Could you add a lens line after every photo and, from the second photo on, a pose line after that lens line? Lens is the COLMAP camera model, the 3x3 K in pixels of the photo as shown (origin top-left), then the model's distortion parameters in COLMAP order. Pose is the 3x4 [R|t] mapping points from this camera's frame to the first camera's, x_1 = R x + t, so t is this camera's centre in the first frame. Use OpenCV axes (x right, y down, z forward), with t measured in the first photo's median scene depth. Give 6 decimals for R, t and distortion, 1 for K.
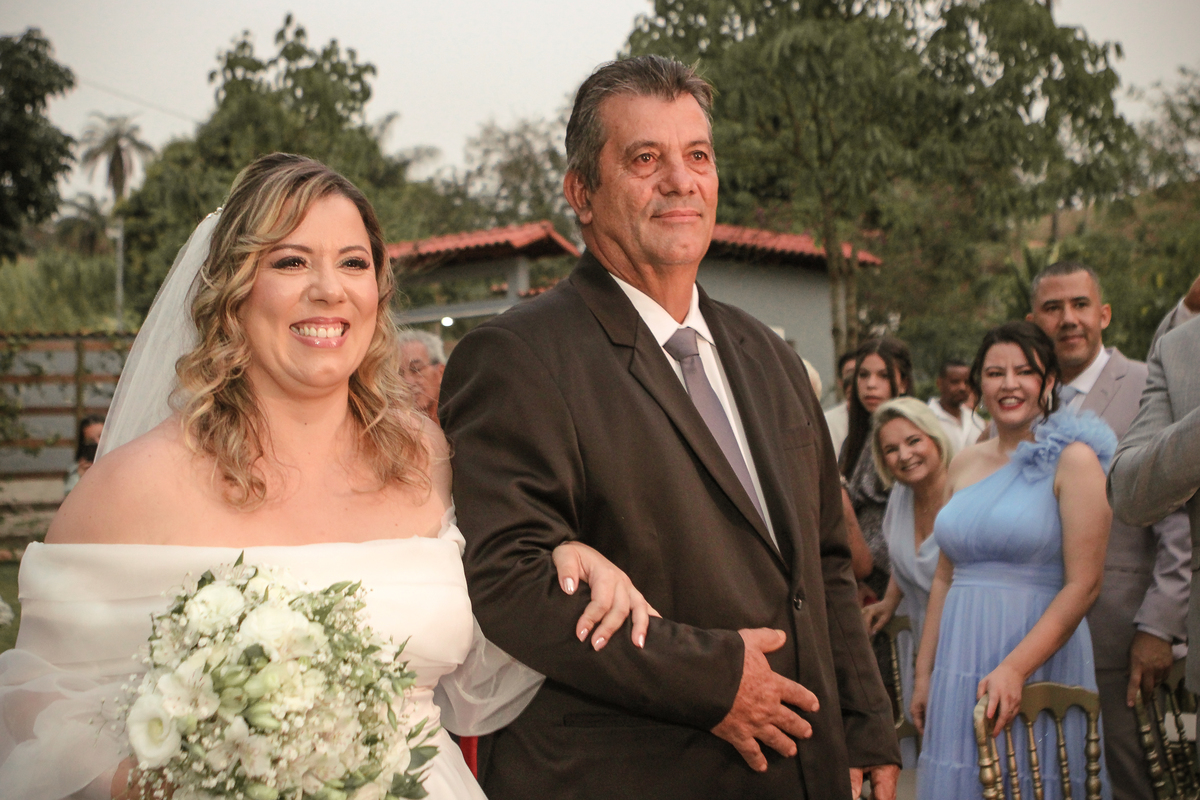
lens RADIAL K [[1405.1, 0, 621.8], [0, 1405.1, 385.0], [0, 0, 1]] dist [0.015335, -0.052440]
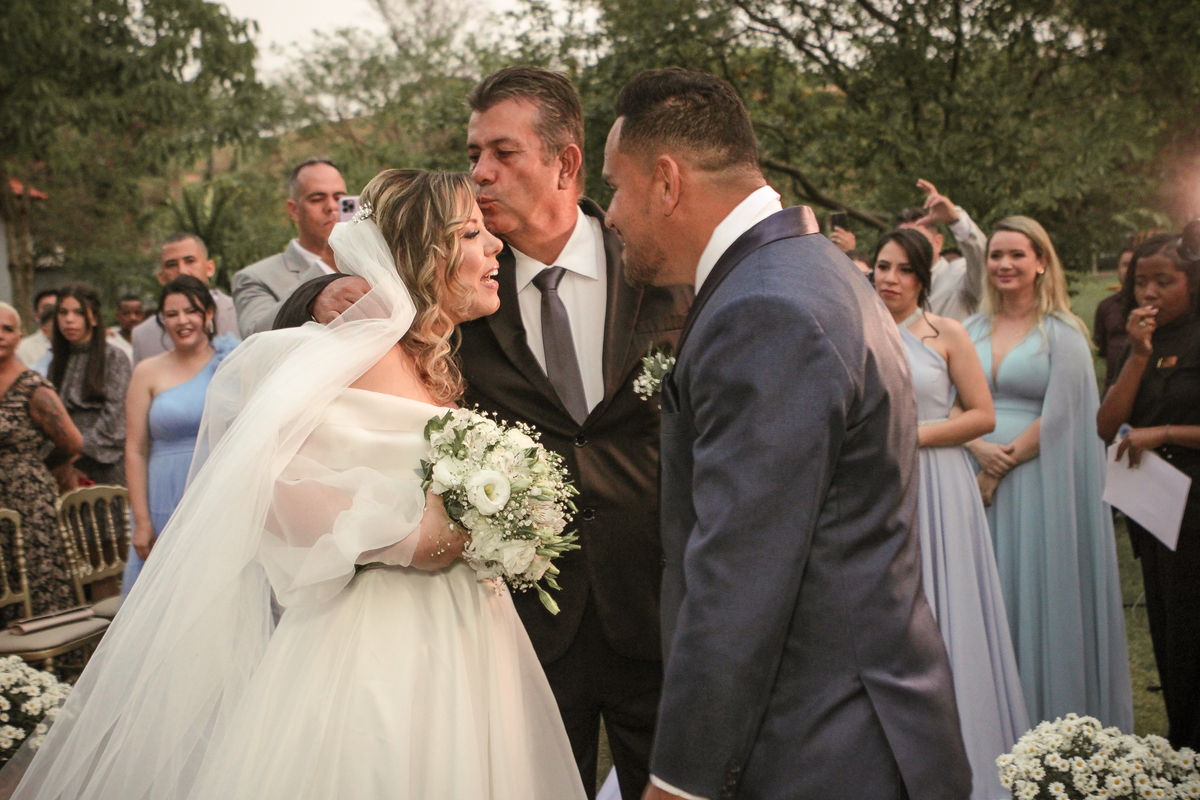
lens RADIAL K [[1405.1, 0, 621.8], [0, 1405.1, 385.0], [0, 0, 1]] dist [0.015335, -0.052440]
pose [[0.837531, -0.054618, 0.543653, -0.046772], [0.024271, 0.997728, 0.062845, -0.004309], [-0.545851, -0.039439, 0.836954, -0.161721]]
